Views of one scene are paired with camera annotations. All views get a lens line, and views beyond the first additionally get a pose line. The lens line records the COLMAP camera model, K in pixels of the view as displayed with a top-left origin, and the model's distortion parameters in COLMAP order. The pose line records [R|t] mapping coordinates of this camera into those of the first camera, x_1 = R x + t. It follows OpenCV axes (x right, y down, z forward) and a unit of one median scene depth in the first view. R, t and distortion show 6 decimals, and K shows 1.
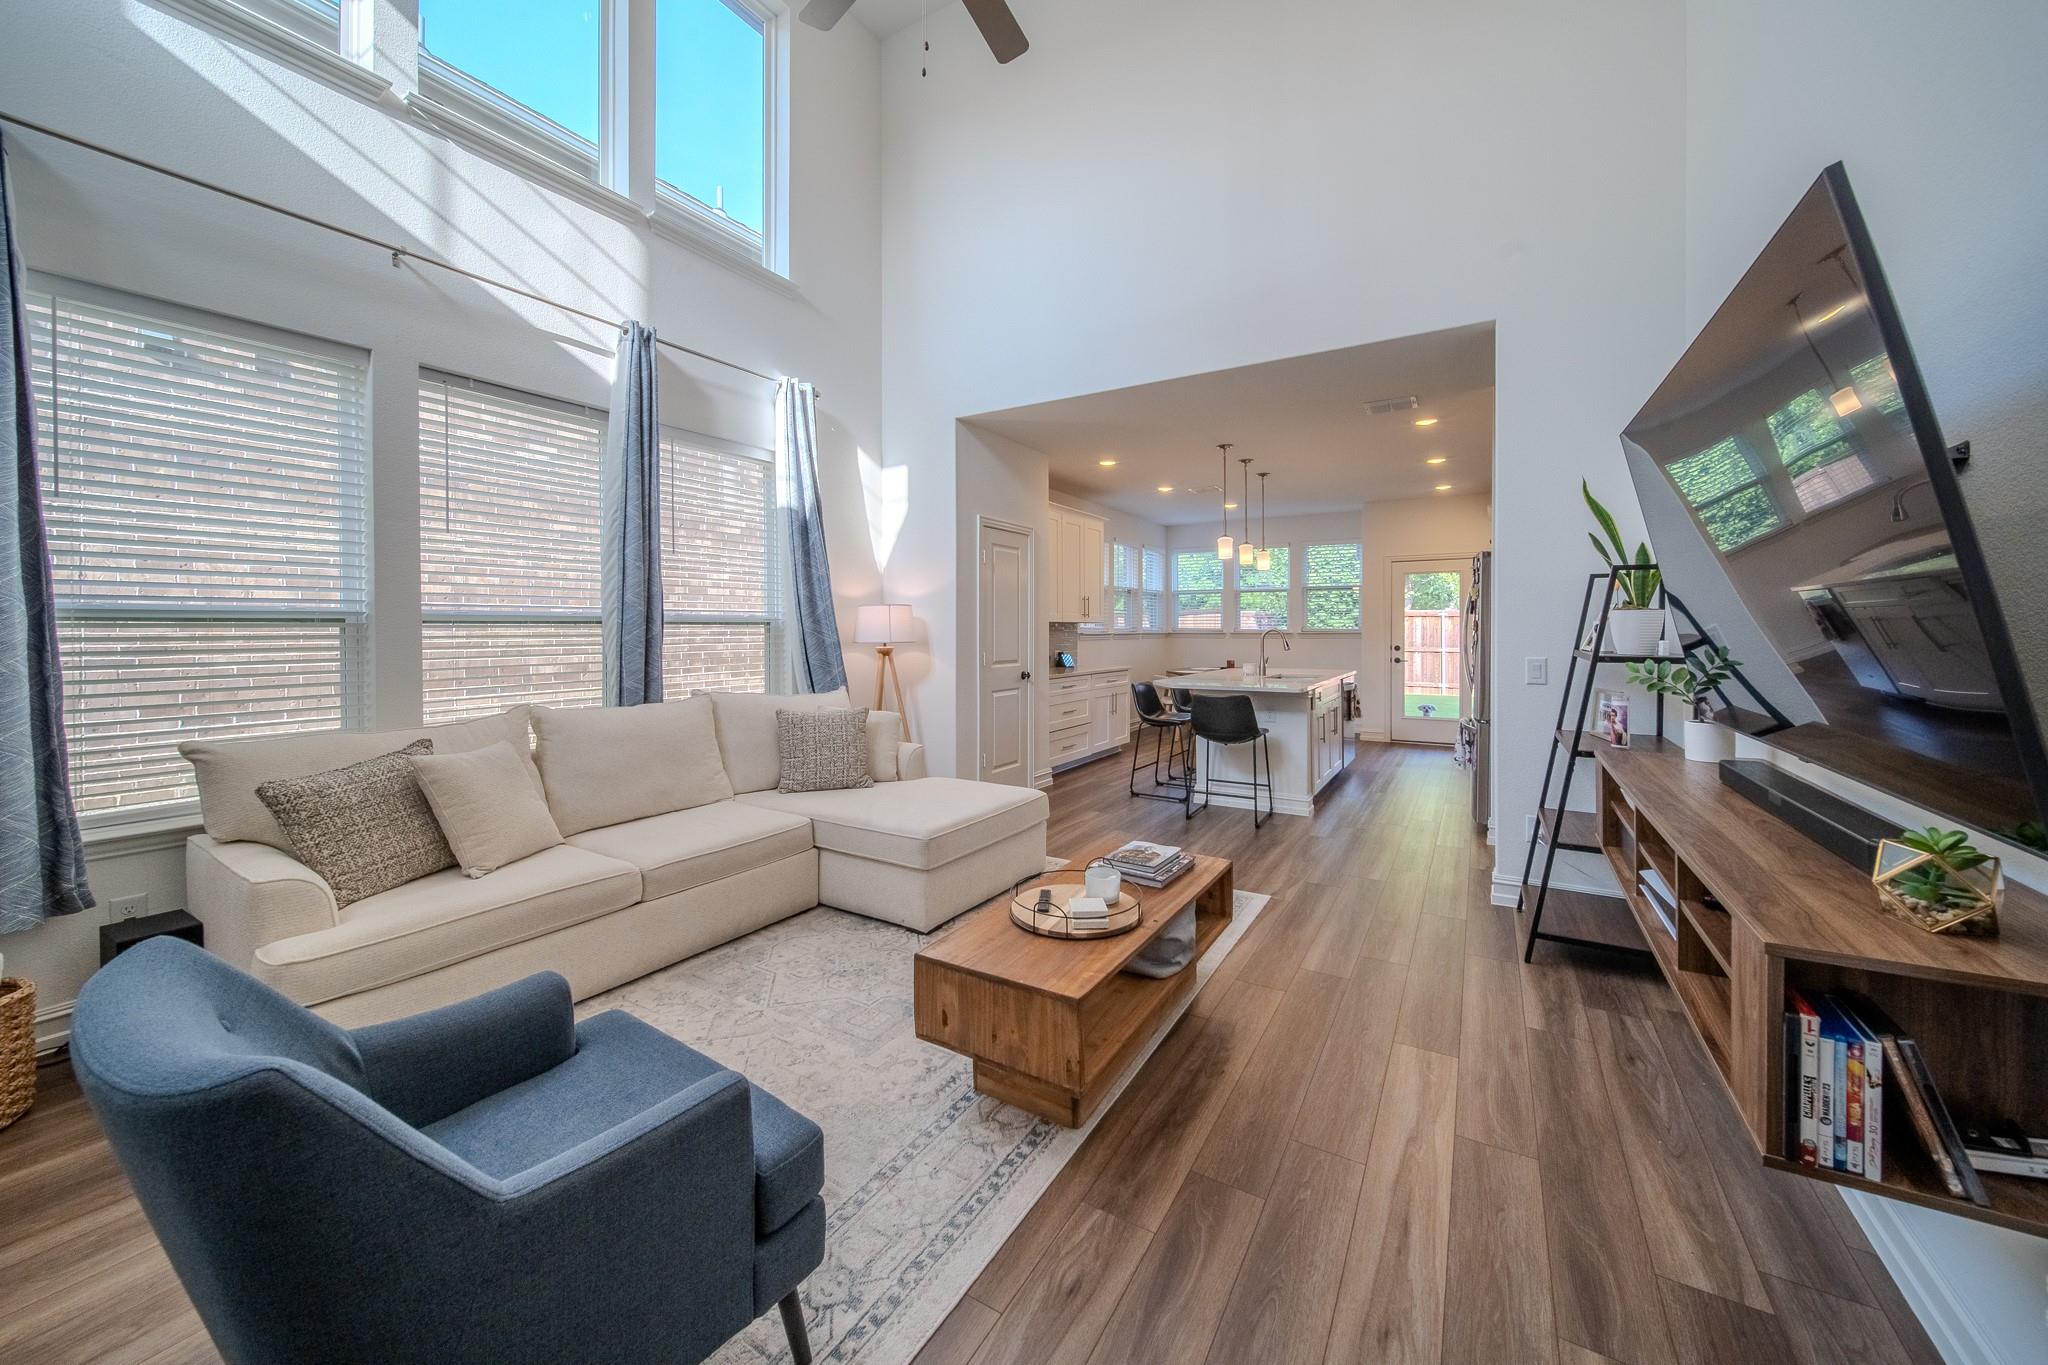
lens RADIAL K [[750.7, 0, 1006.8], [0, 750.7, 635.7], [0, 0, 1]] dist [0.003051, 0.000193]
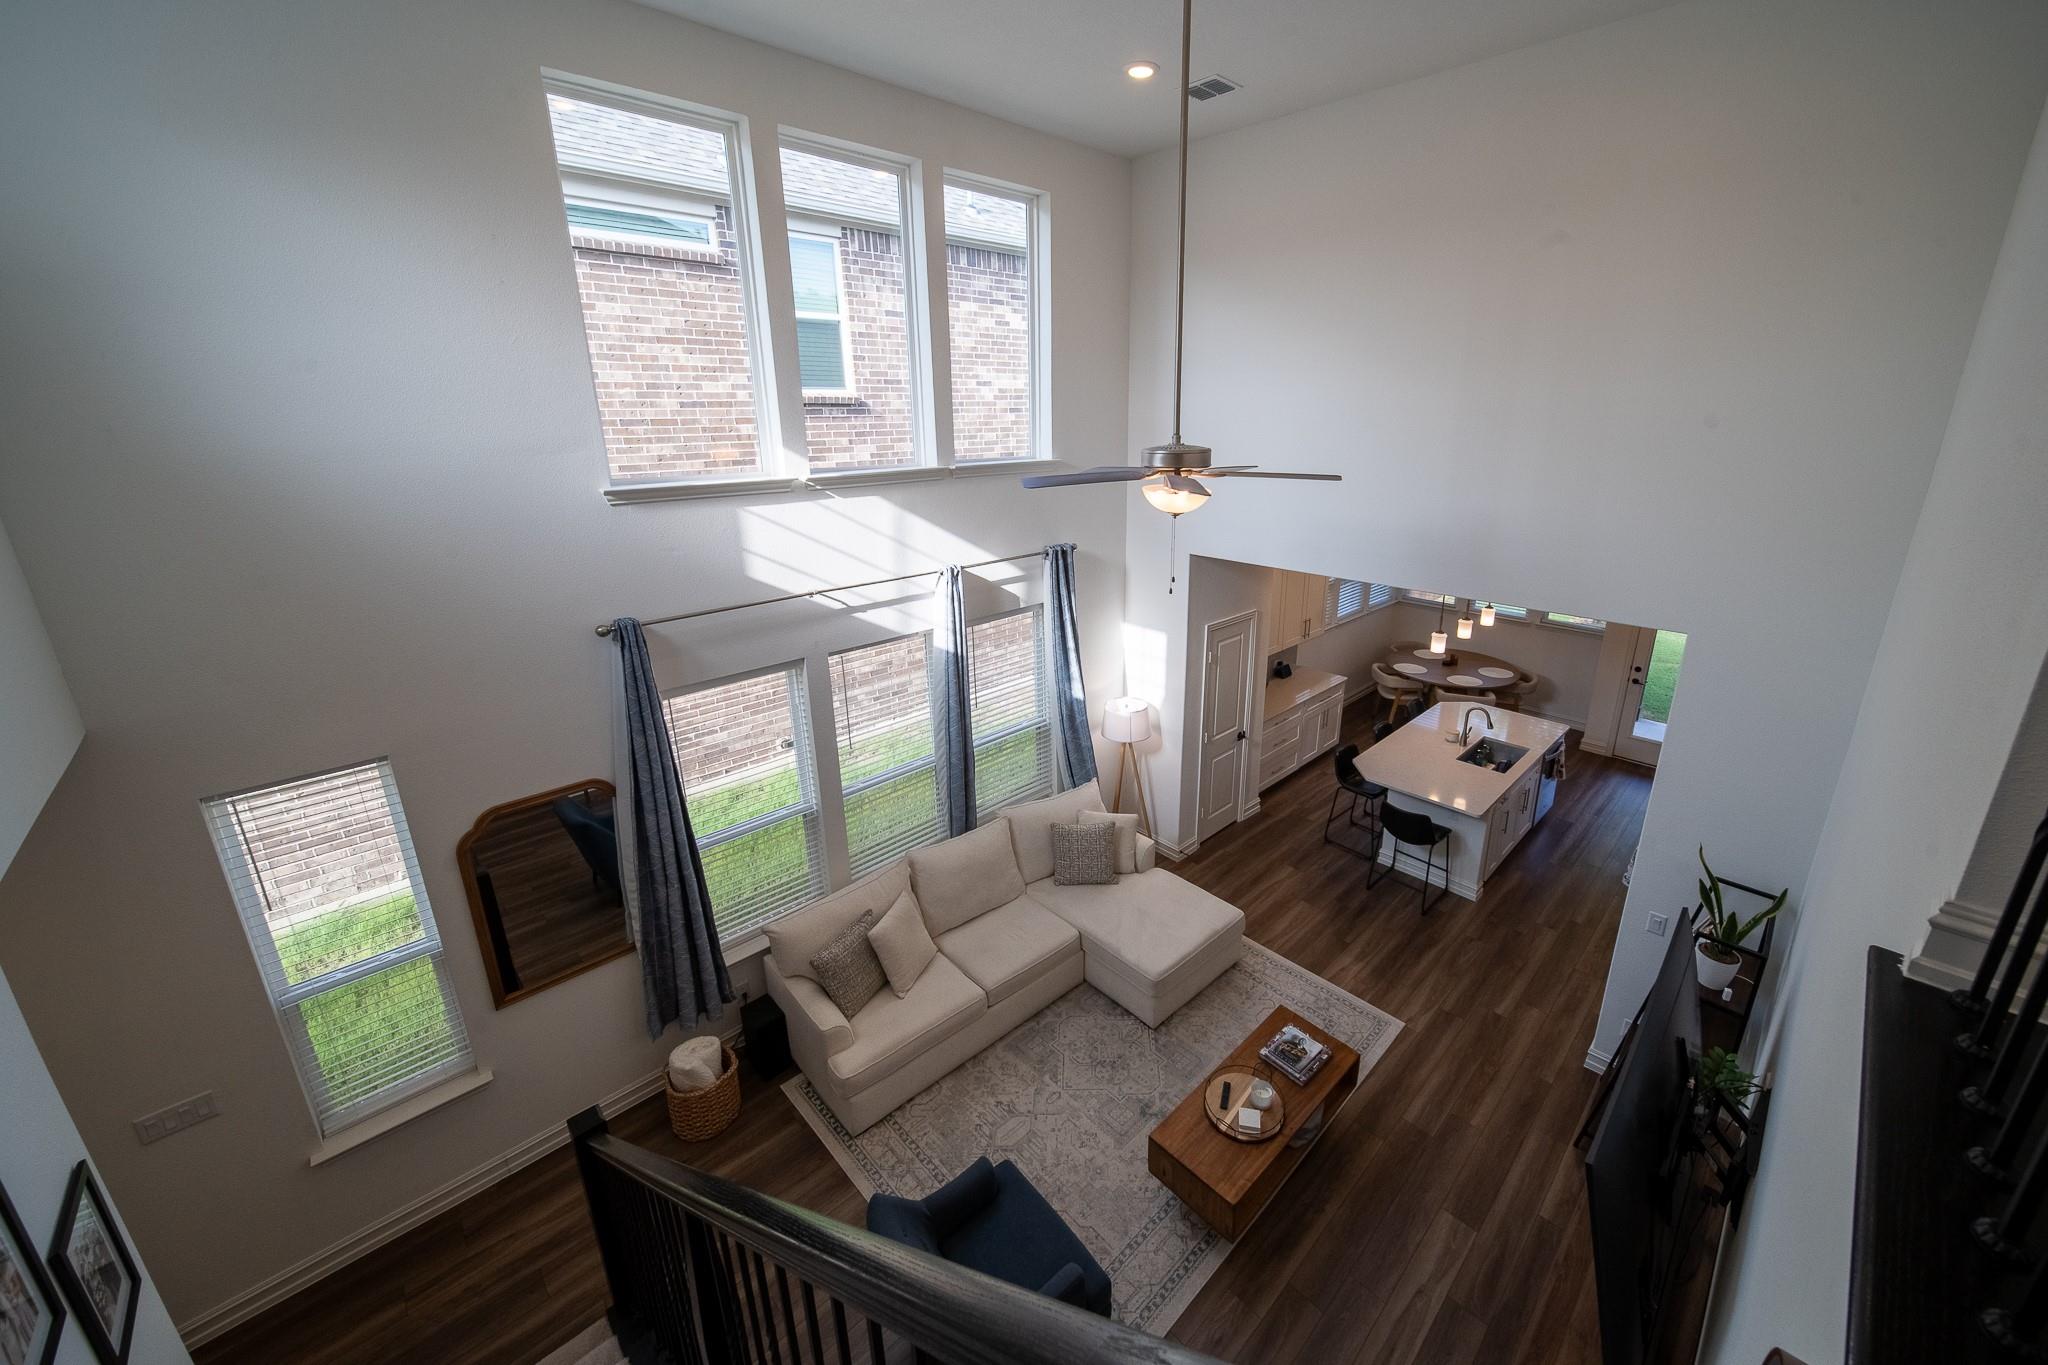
lens RADIAL K [[750.7, 0, 1041.3], [0, 750.7, 652.7], [0, 0, 1]] dist [0.003051, 0.000193]
pose [[0.967701, 0.057537, -0.245448, 0.005949], [0.013392, 0.960500, 0.277959, -0.951786], [0.251745, -0.272268, 0.928706, -0.358834]]
